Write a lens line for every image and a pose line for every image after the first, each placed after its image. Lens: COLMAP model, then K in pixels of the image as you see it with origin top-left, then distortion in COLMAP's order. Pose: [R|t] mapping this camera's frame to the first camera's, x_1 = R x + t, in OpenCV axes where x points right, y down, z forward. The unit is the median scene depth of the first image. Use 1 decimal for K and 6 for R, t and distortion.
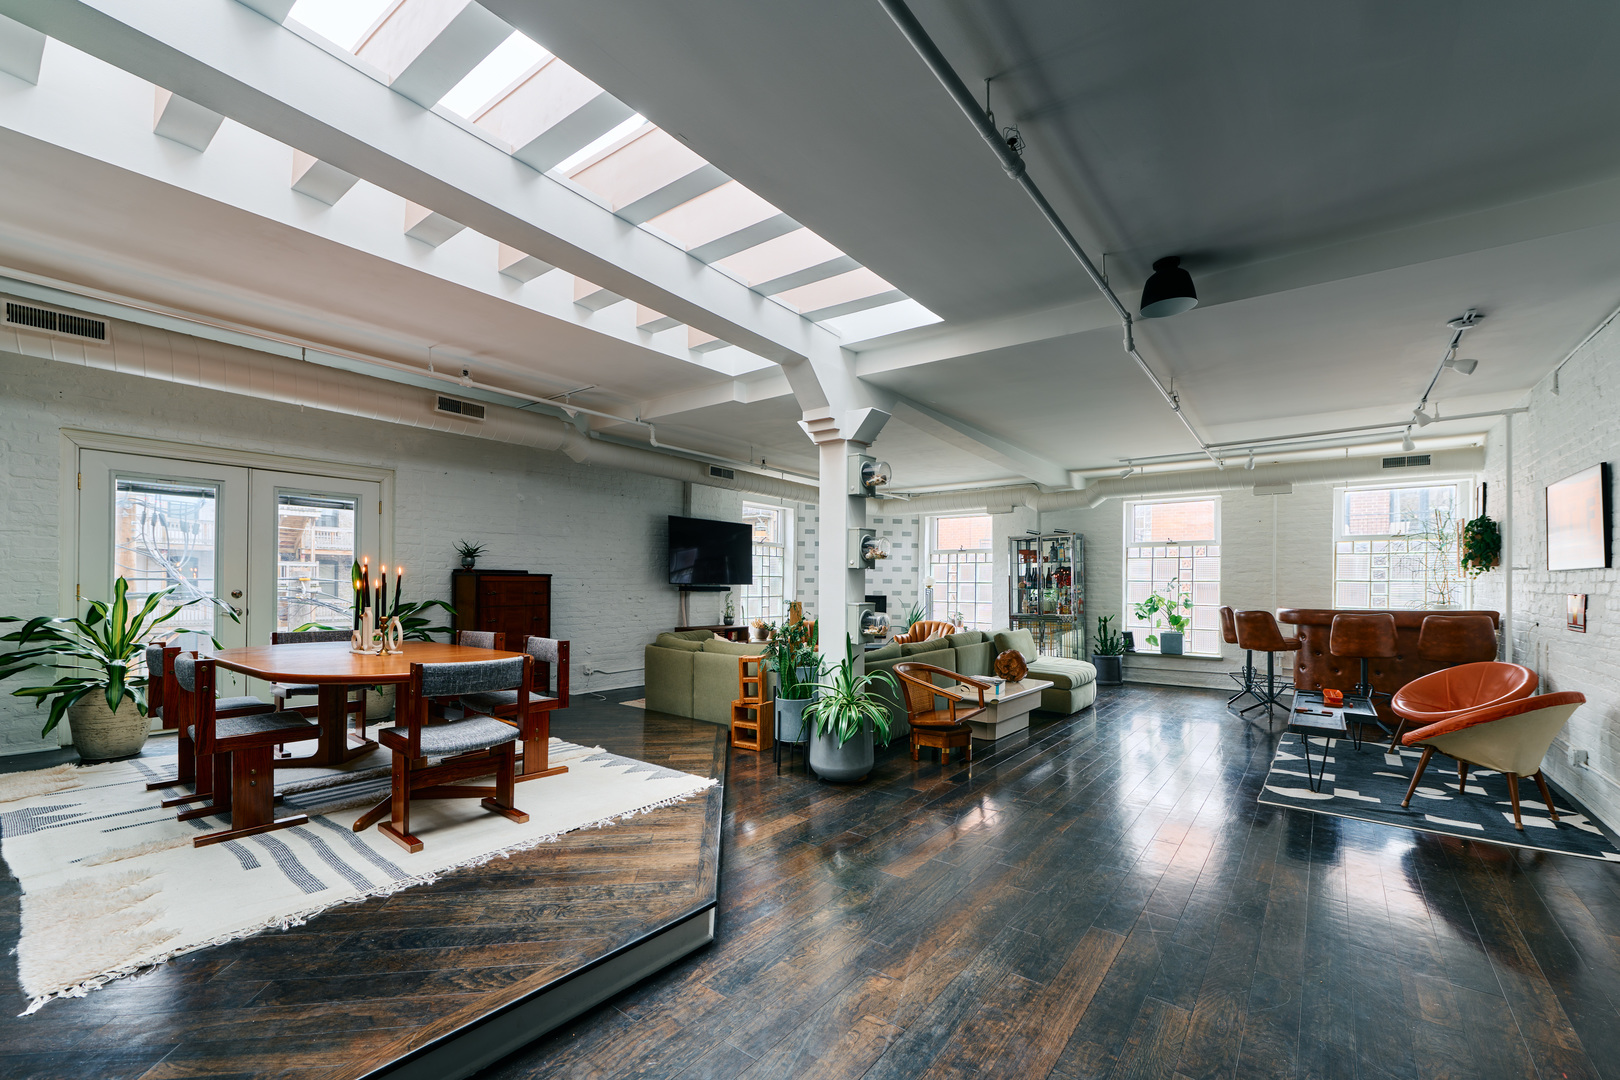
lens RADIAL K [[647.8, 0, 835.2], [0, 647.8, 585.7], [0, 0, 1]] dist [0.000018, -0.000026]
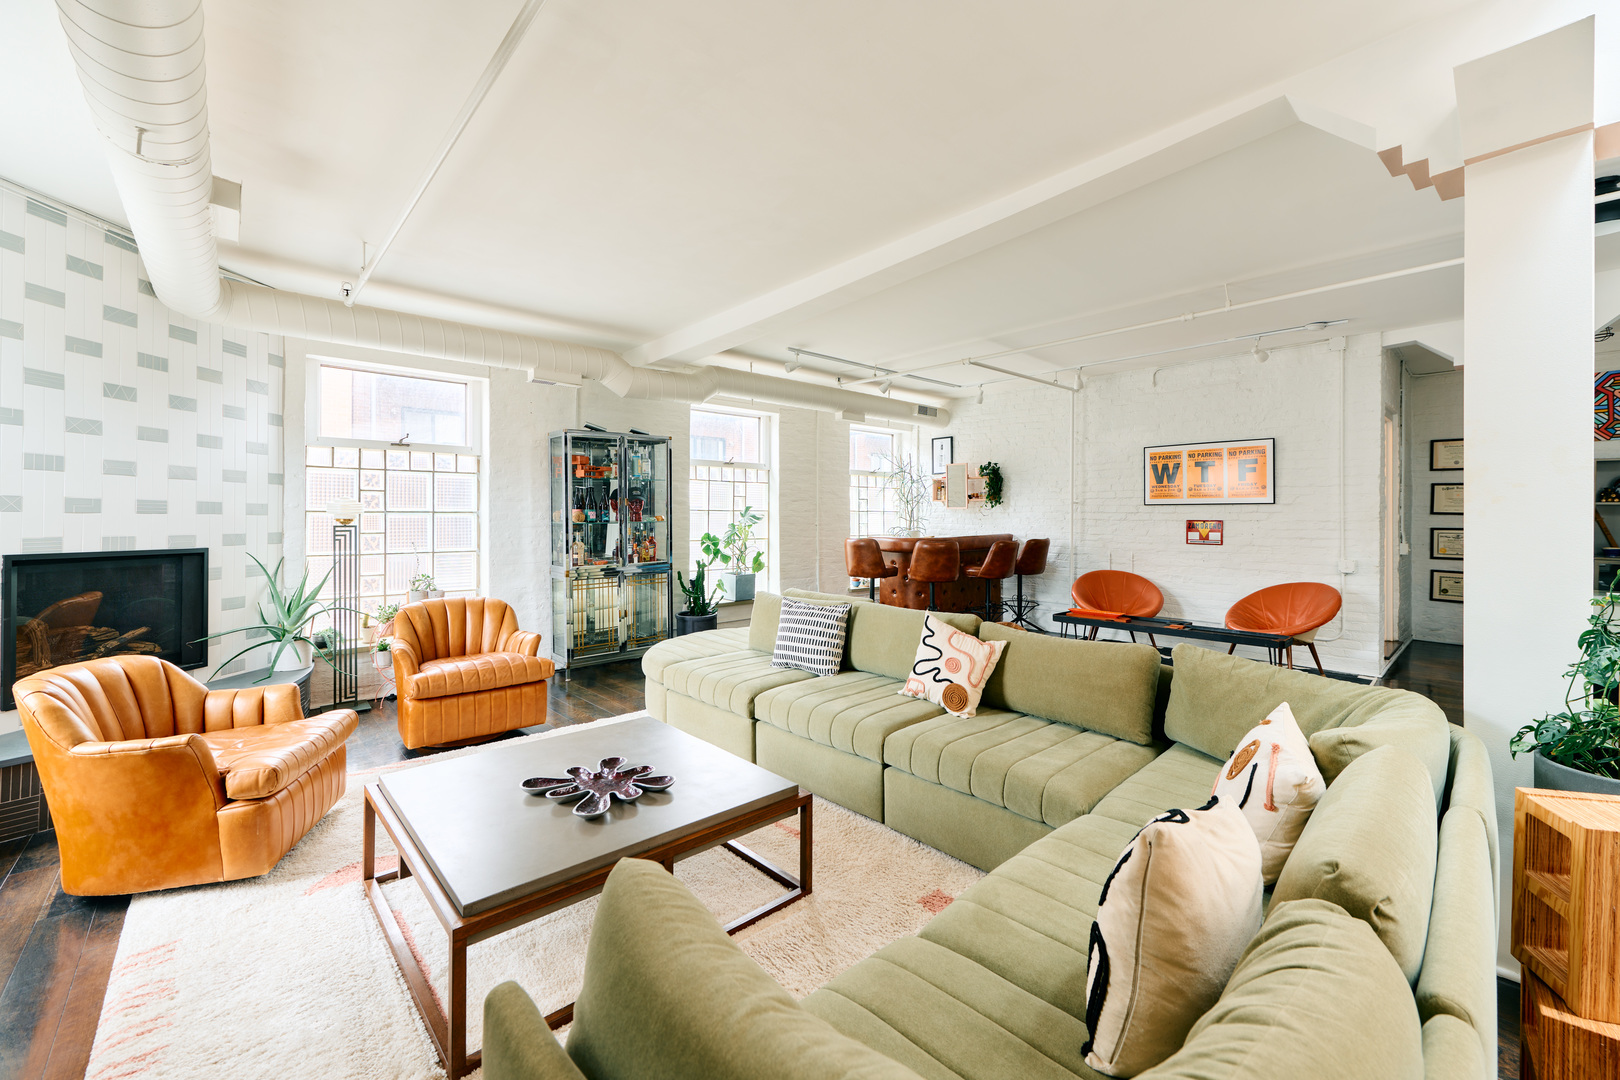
lens RADIAL K [[647.8, 0, 812.1], [0, 647.8, 516.7], [0, 0, 1]] dist [0.000018, -0.000026]
pose [[0.184606, -0.008337, 0.982777, -0.340952], [0.003477, 0.999963, 0.007829, -0.005928], [-0.982806, 0.001972, 0.184628, 0.971032]]
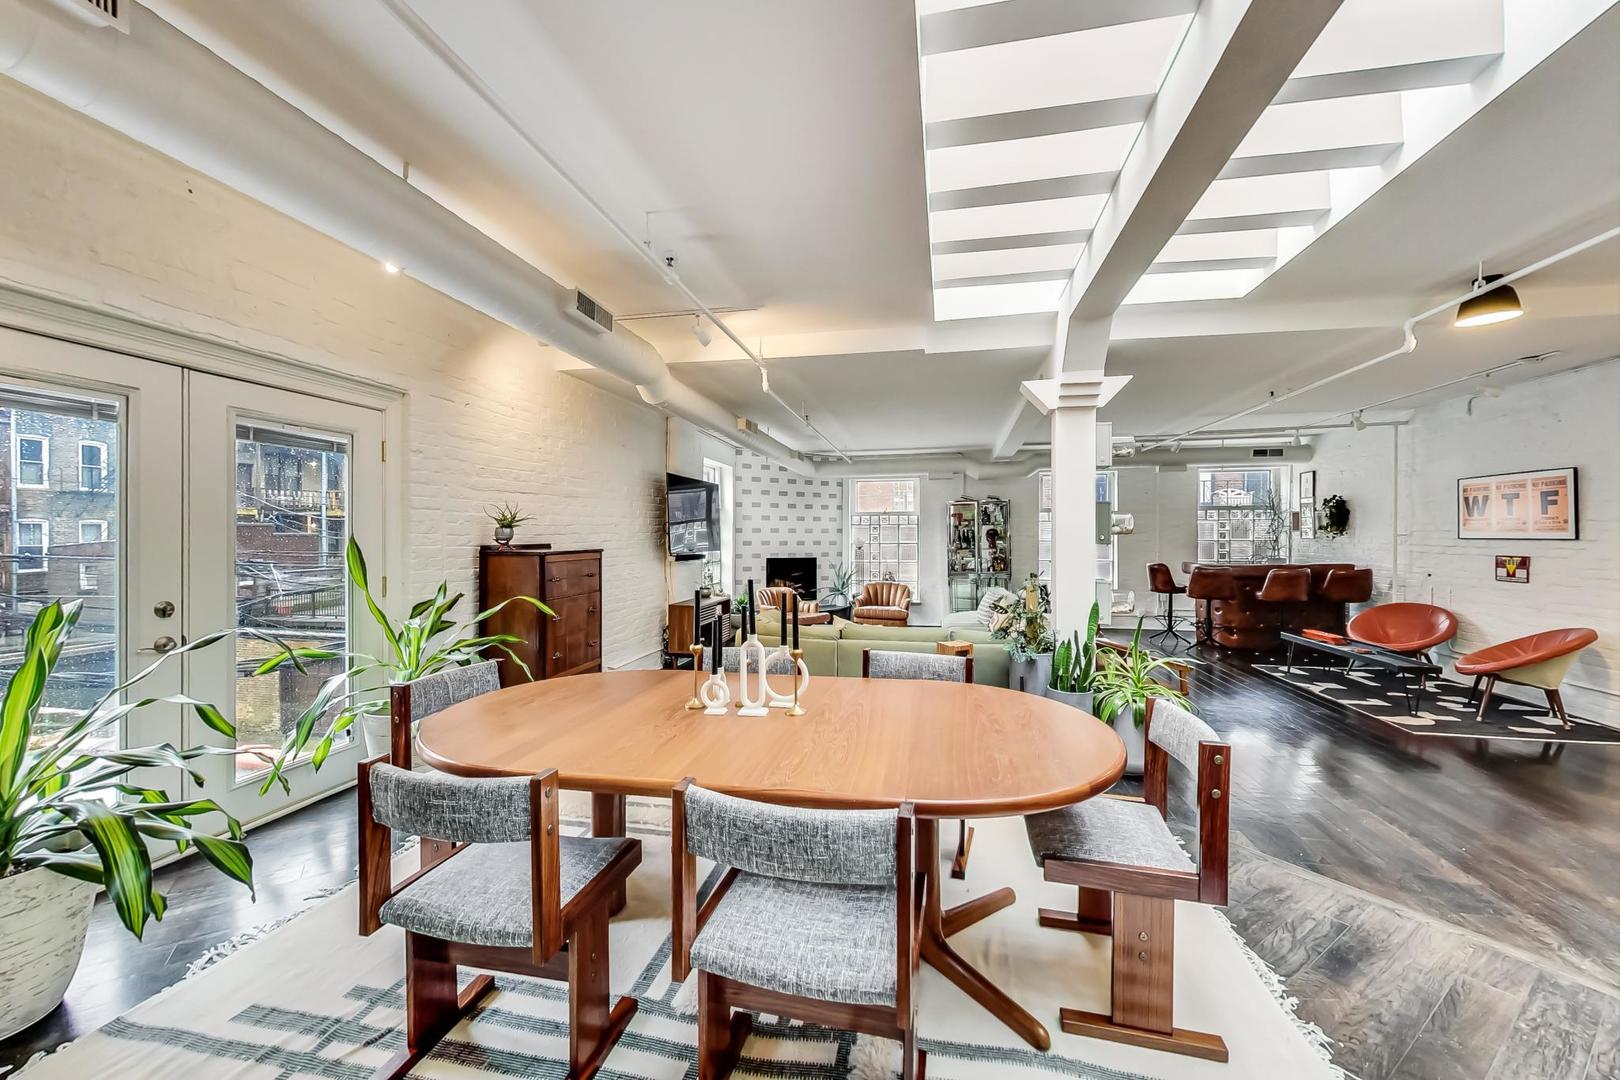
lens RADIAL K [[593.1, 0, 808.0], [0, 593.1, 539.2], [0, 0, 1]] dist [-0.004037, -0.000171]
pose [[0.908339, -0.014617, 0.417978, -0.507799], [0.012602, 0.999892, 0.007581, -0.031808], [-0.418044, -0.001619, 0.908425, 0.277100]]
